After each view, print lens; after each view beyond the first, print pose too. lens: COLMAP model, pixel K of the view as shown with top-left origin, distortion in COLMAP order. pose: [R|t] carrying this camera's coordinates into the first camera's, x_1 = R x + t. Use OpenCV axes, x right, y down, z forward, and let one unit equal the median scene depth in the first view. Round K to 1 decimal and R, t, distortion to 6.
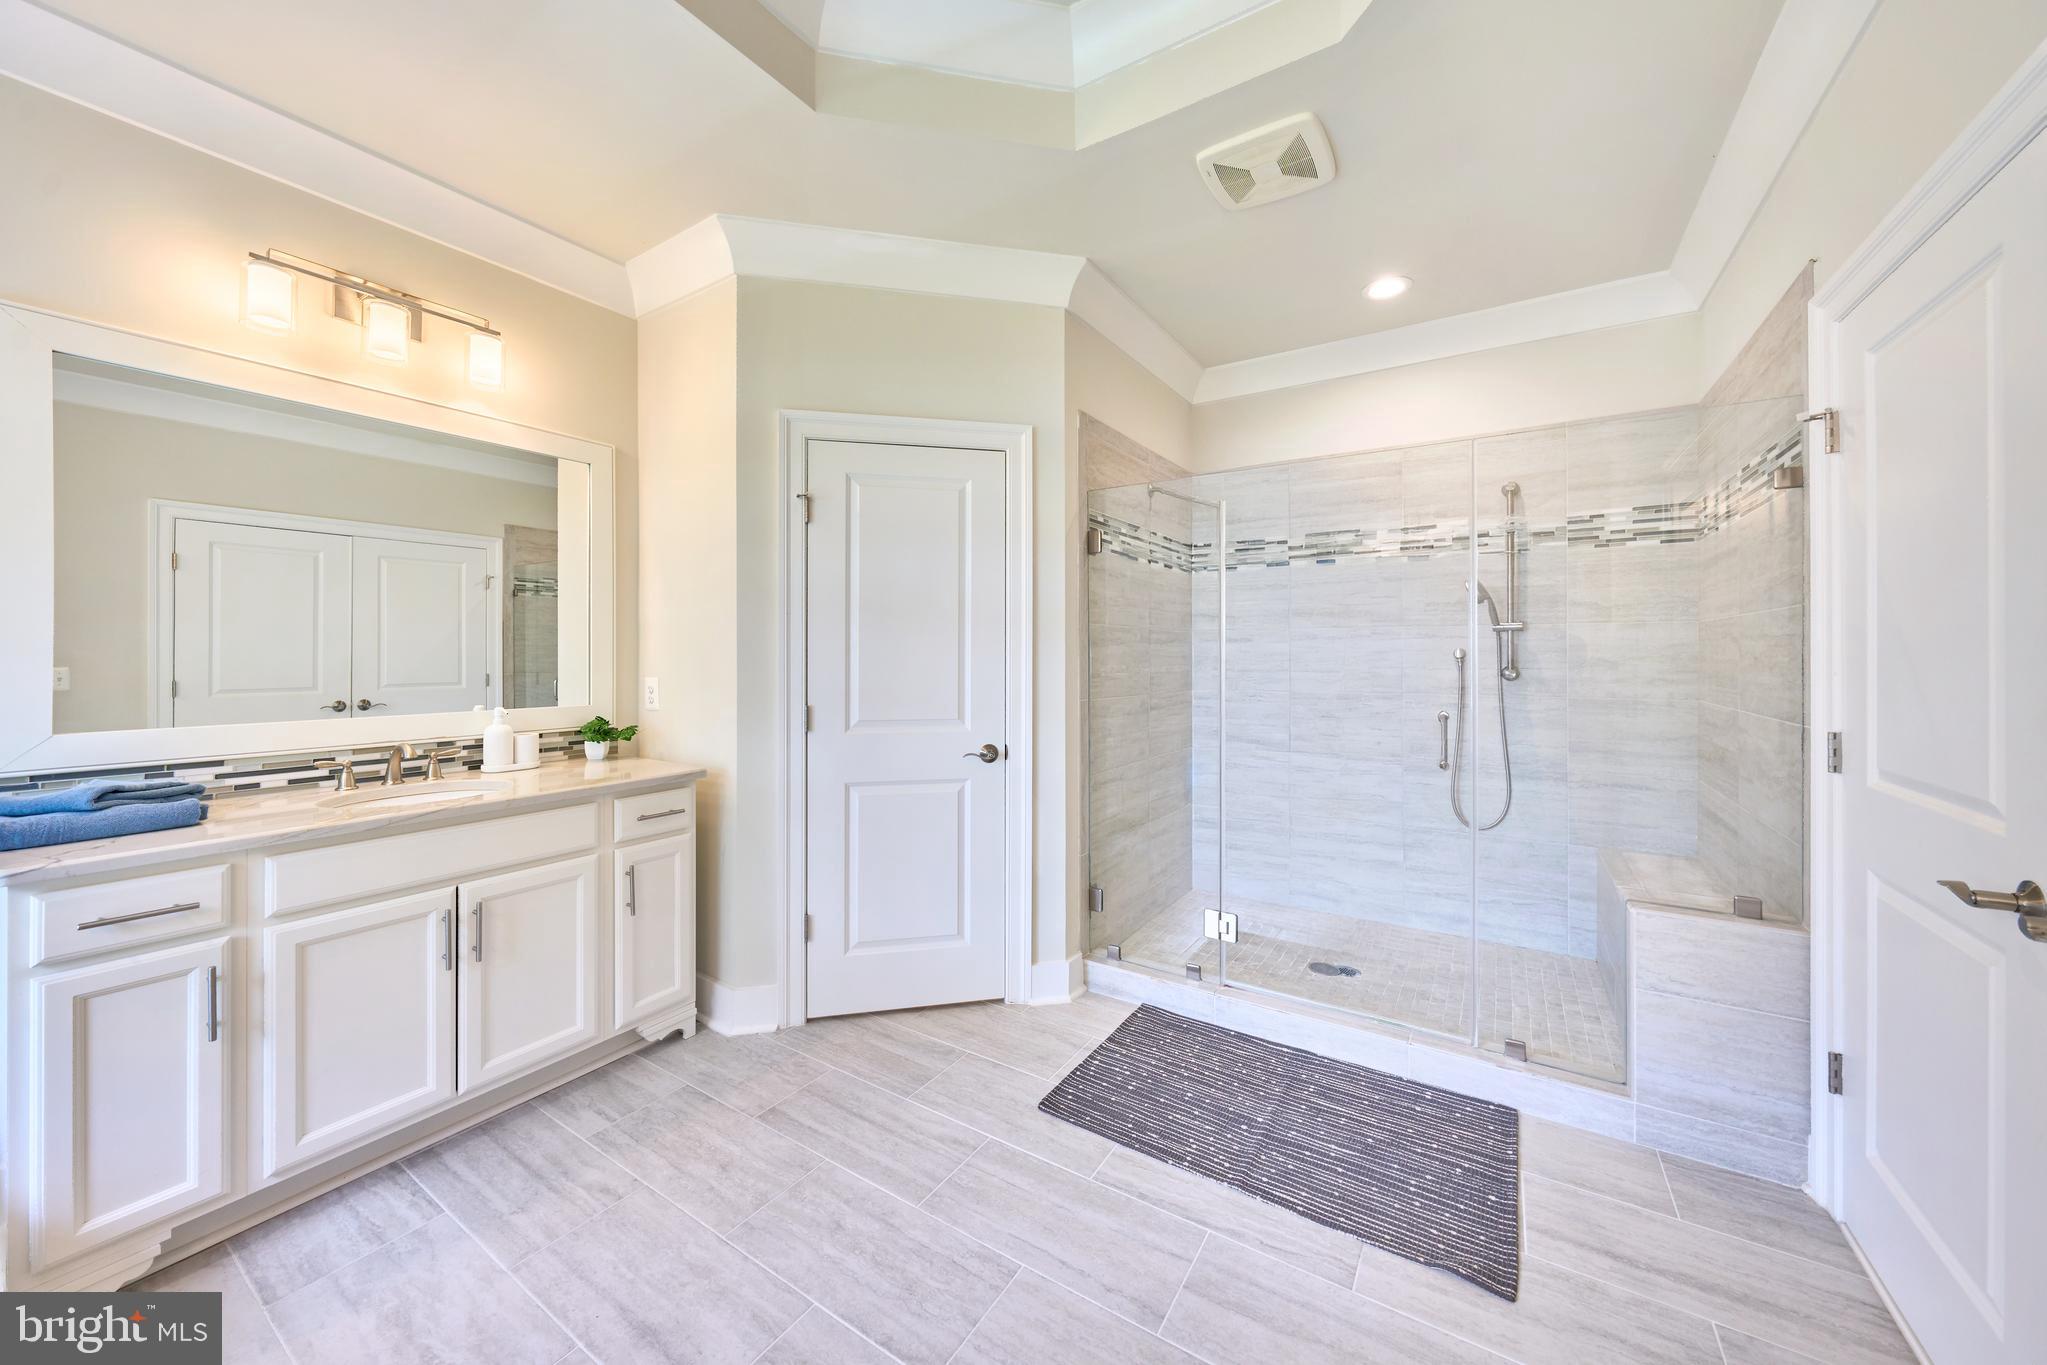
lens RADIAL K [[717.6, 0, 1066.9], [0, 717.6, 645.1], [0, 0, 1]] dist [-0.003862, 0.000313]
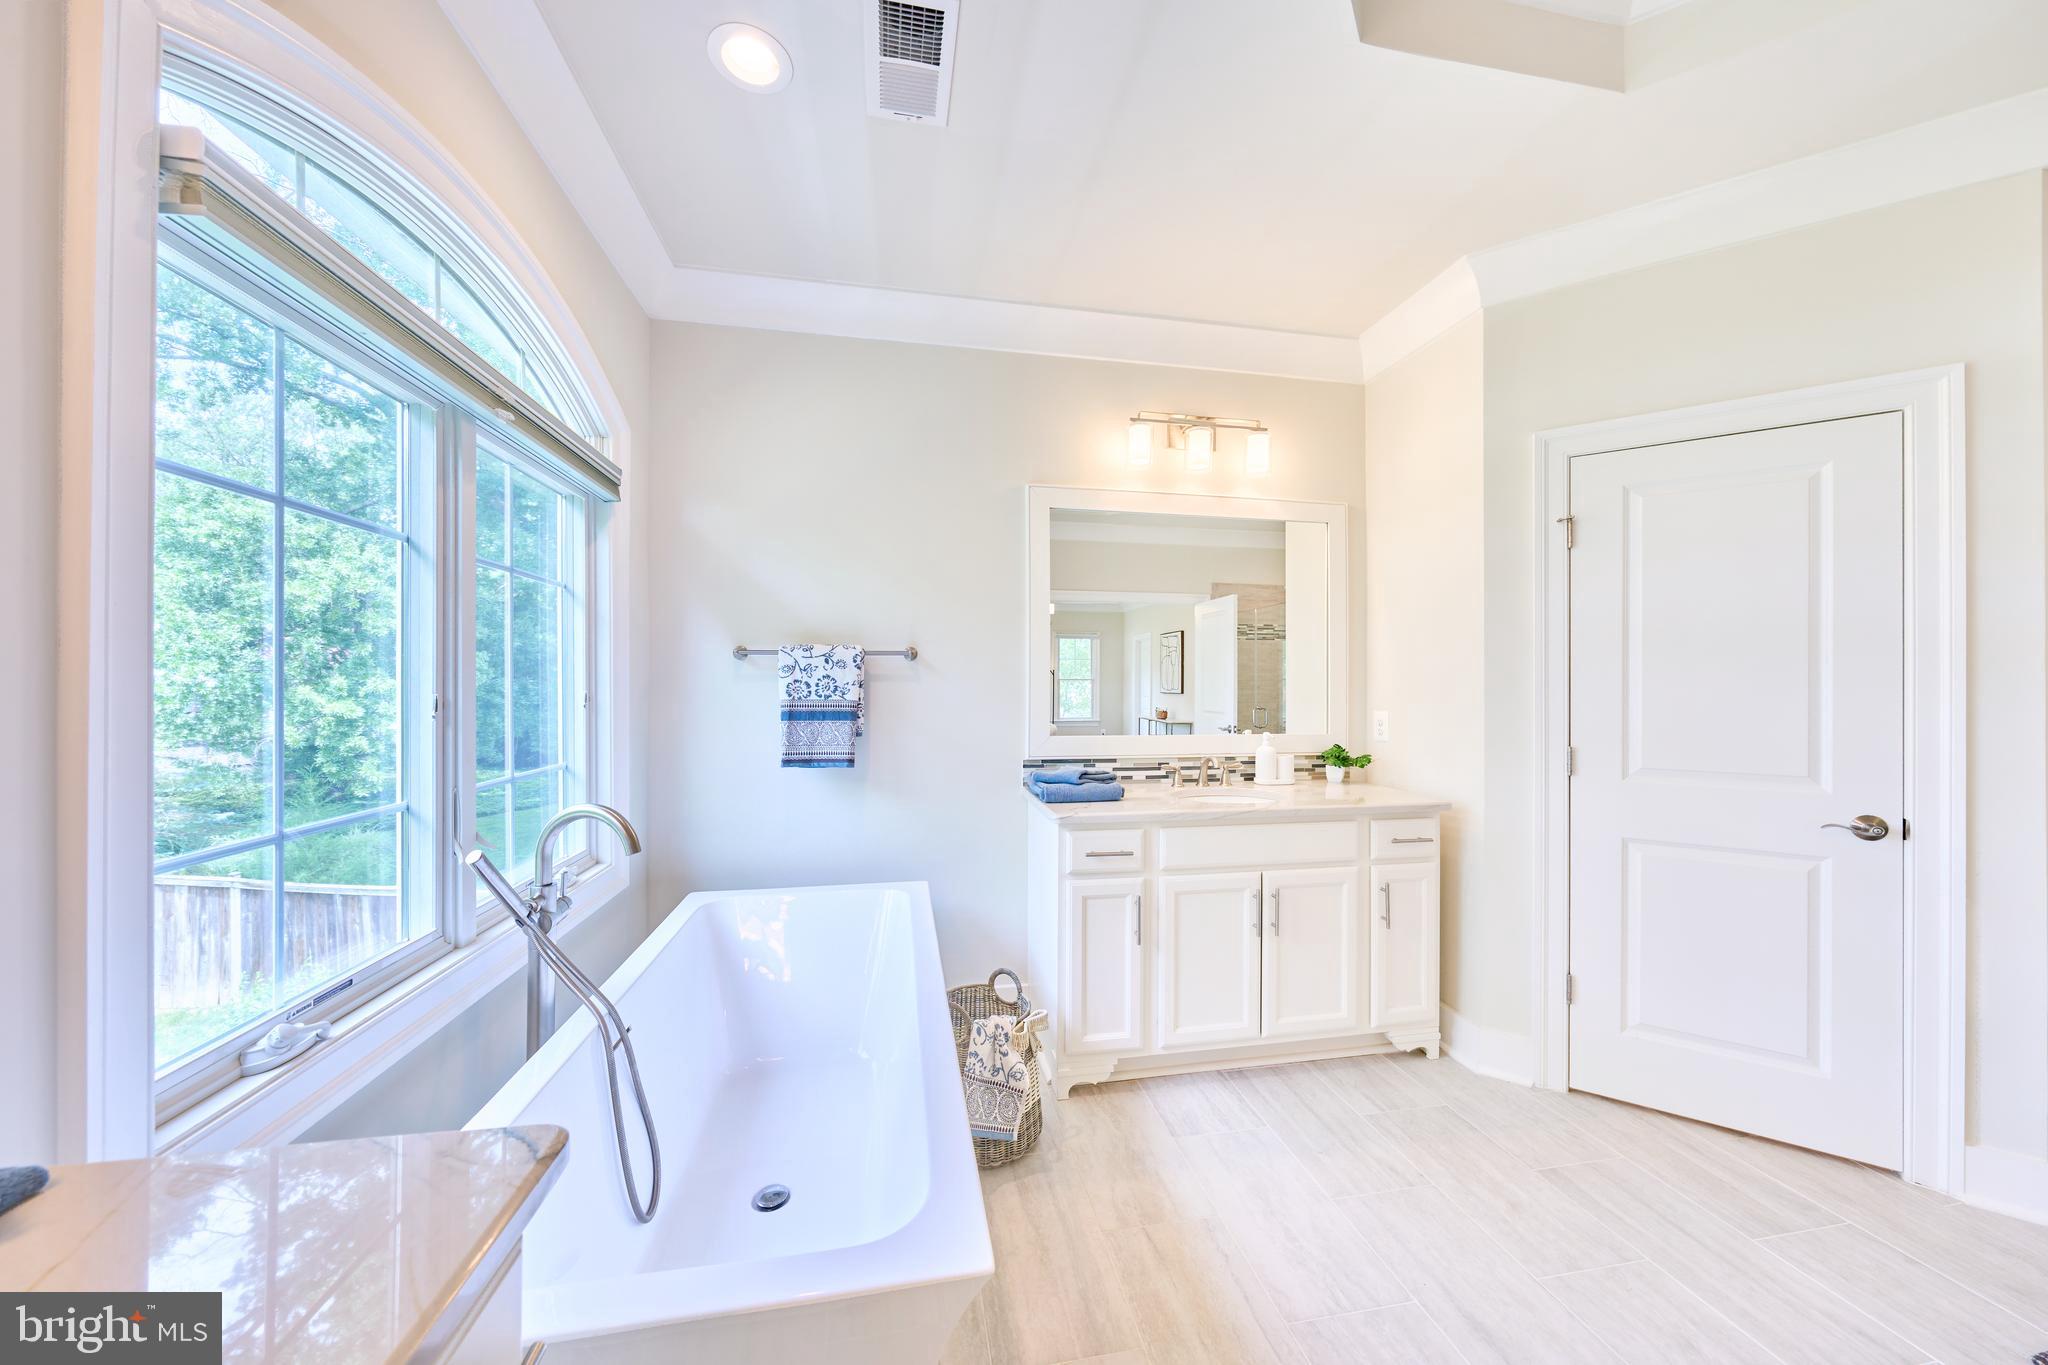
lens RADIAL K [[718.0, 0, 1026.0], [0, 718.0, 678.5], [0, 0, 1]] dist [-0.003862, 0.000313]
pose [[0.674435, -0.005098, -0.738316, -0.168083], [0.005697, 0.999982, -0.001700, -0.006217], [0.738312, -0.003059, 0.674452, -0.145409]]
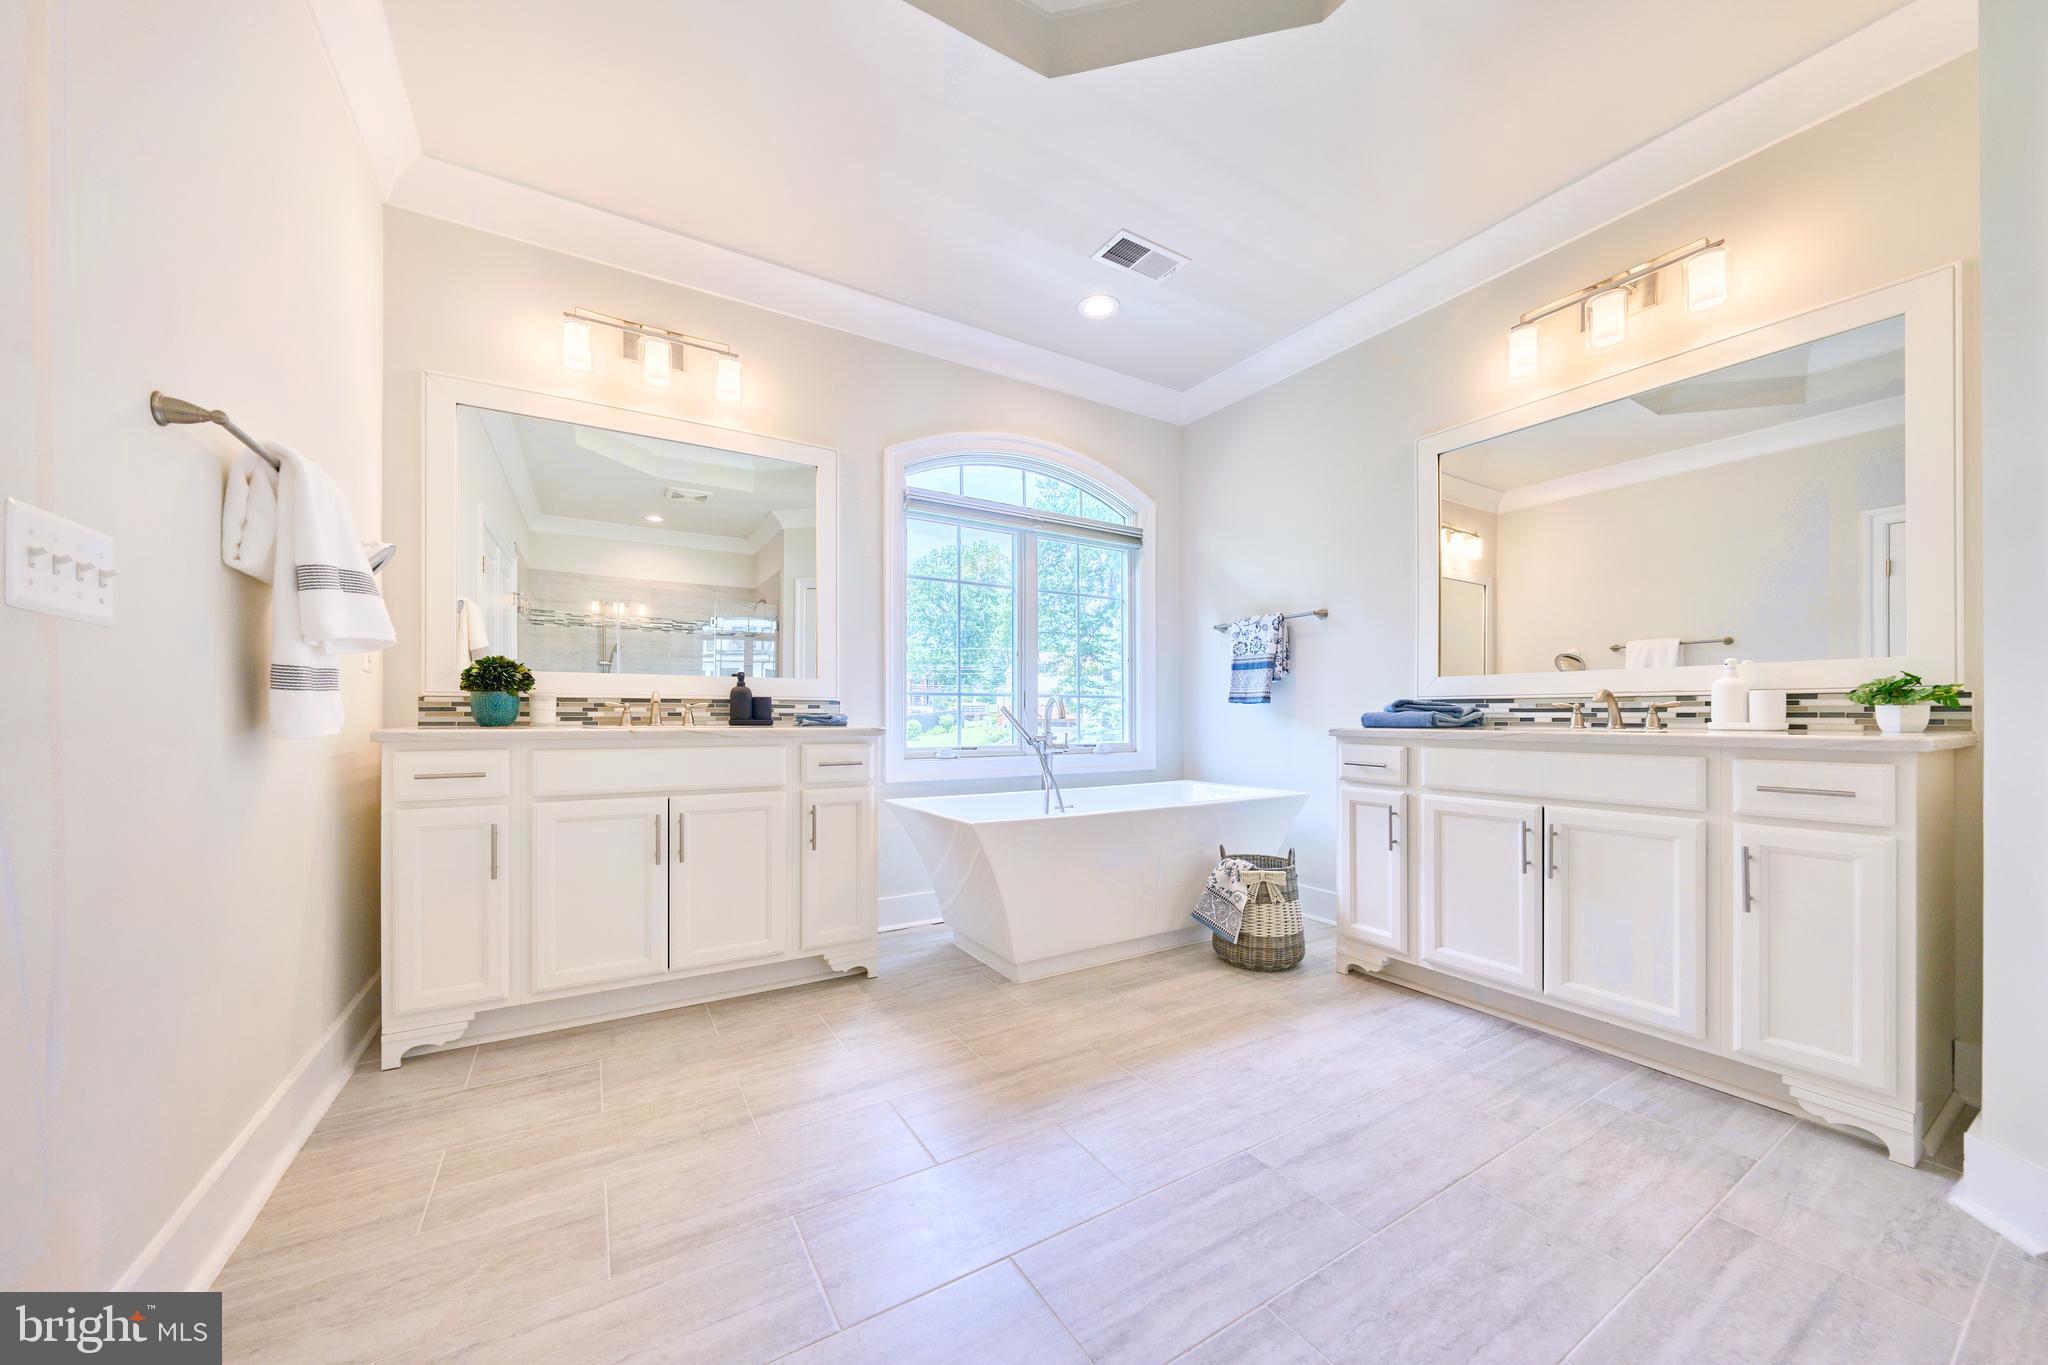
lens RADIAL K [[718.0, 0, 1003.5], [0, 718.0, 712.9], [0, 0, 1]] dist [-0.003862, 0.000313]
pose [[-0.469109, -0.003940, -0.883131, 0.463643], [0.006071, 0.999952, -0.007686, 0.170931], [0.883119, -0.008967, -0.469063, 0.685461]]
